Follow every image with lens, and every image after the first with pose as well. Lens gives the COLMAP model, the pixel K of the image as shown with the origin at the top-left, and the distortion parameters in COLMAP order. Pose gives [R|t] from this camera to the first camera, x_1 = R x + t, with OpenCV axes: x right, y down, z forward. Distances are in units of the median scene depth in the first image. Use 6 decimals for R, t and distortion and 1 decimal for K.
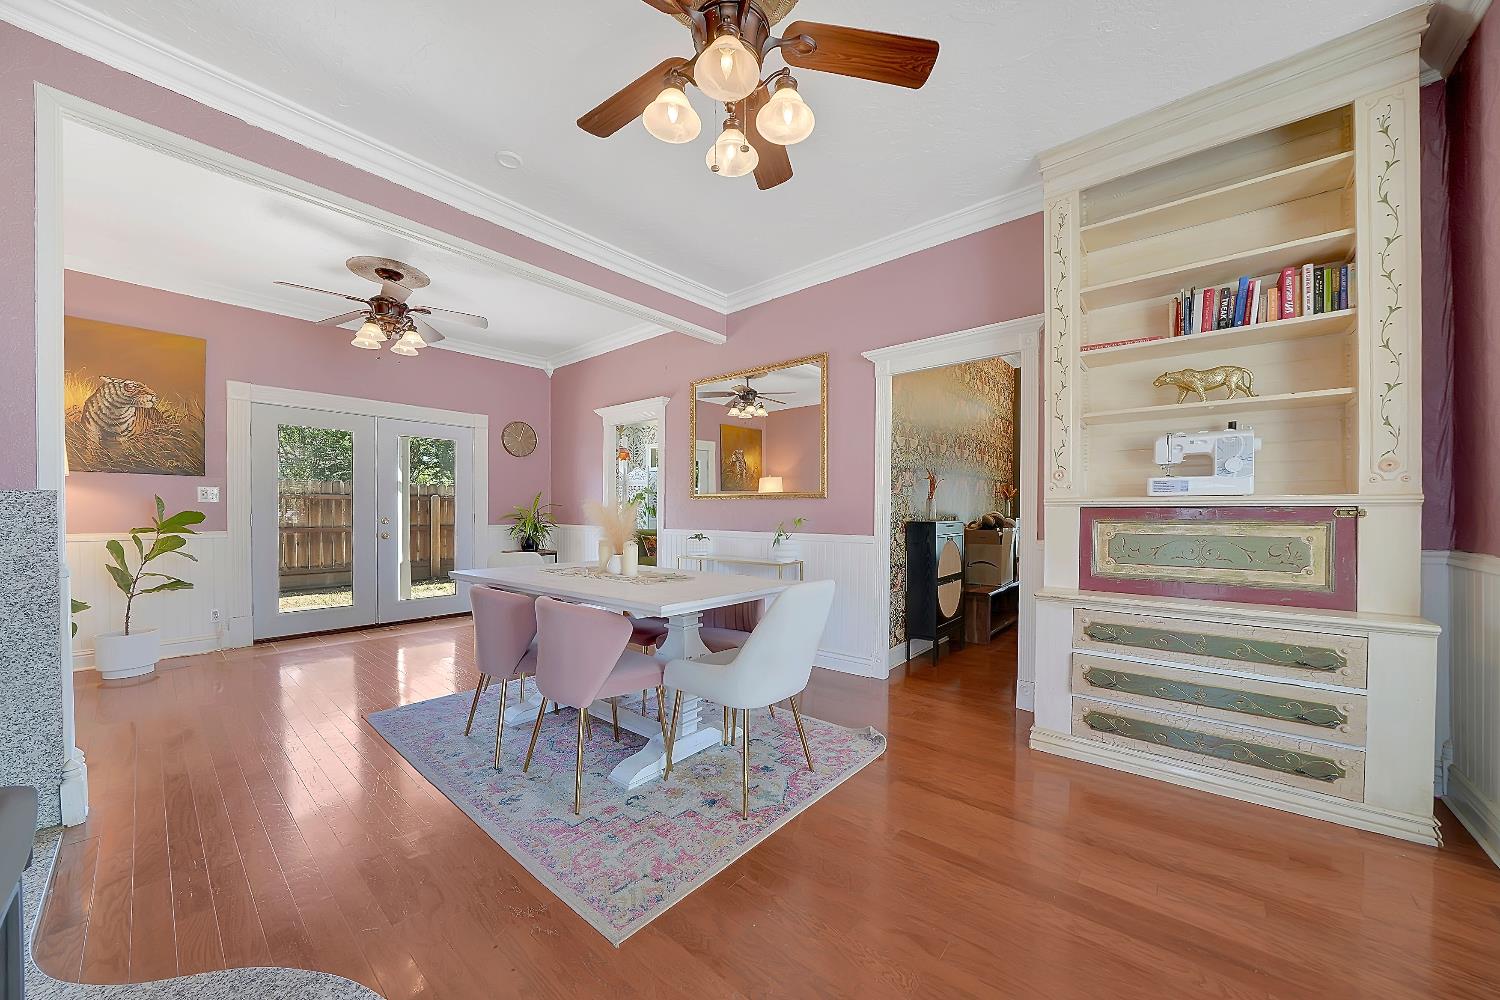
lens RADIAL K [[522.3, 0, 747.4], [0, 522.3, 512.9], [0, 0, 1]] dist [-0.012078, -0.000249]
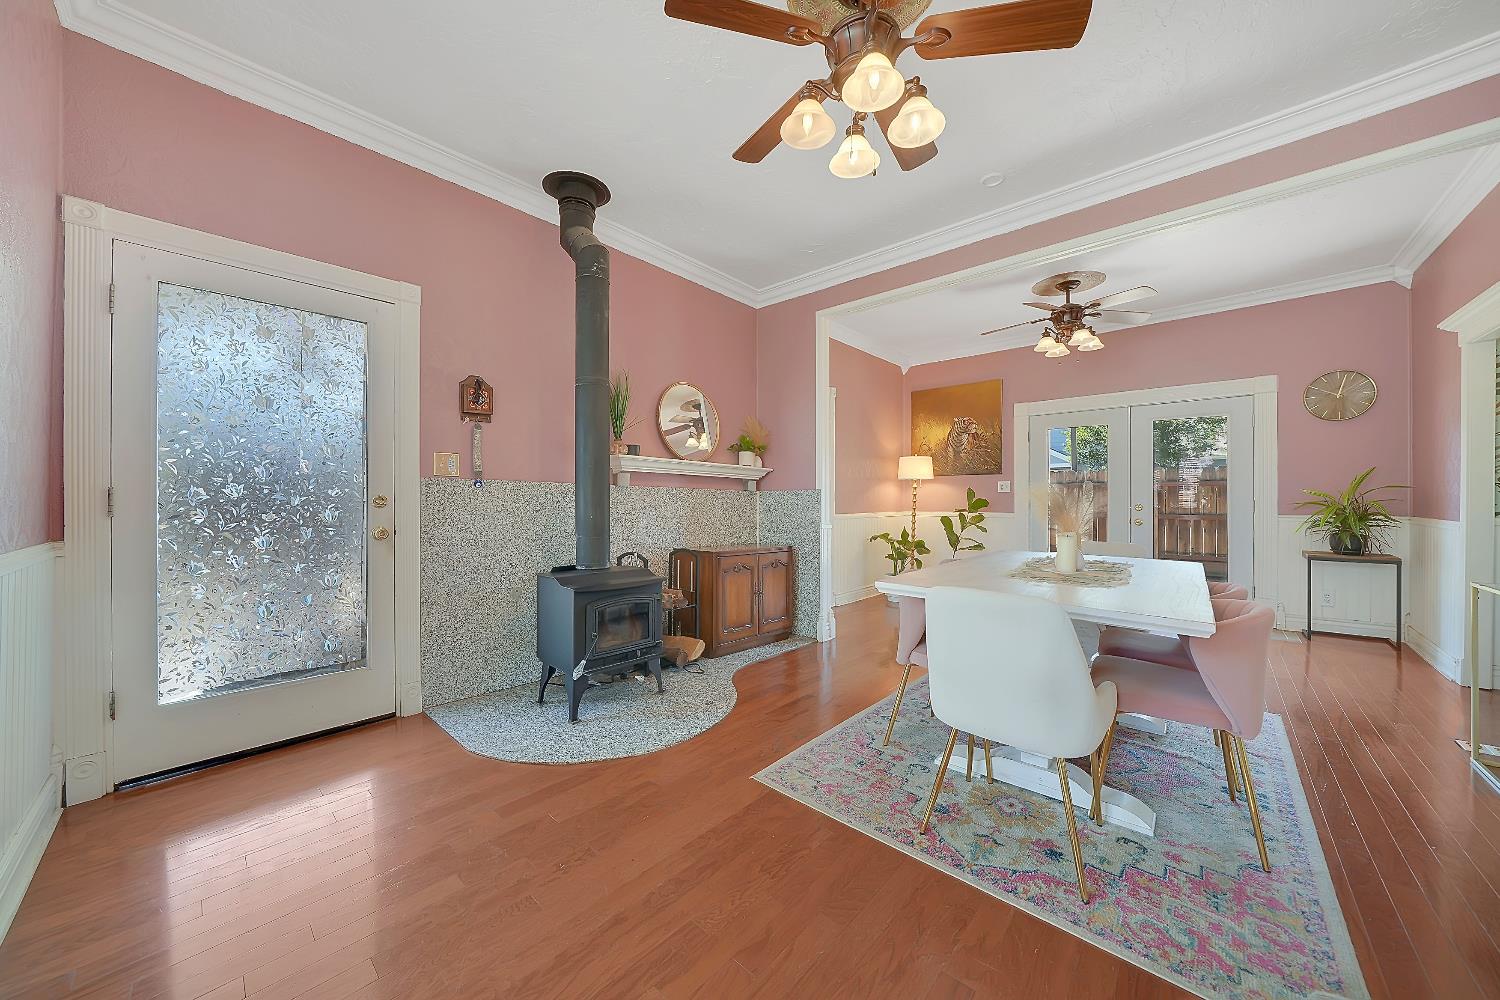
lens RADIAL K [[522.3, 0, 746.0], [0, 522.3, 497.2], [0, 0, 1]] dist [-0.012078, -0.000249]
pose [[-0.021777, -0.005313, -0.999749, 0.445628], [-0.004033, 0.999978, -0.005226, 0.003320], [0.999755, 0.003918, -0.021798, 0.345959]]
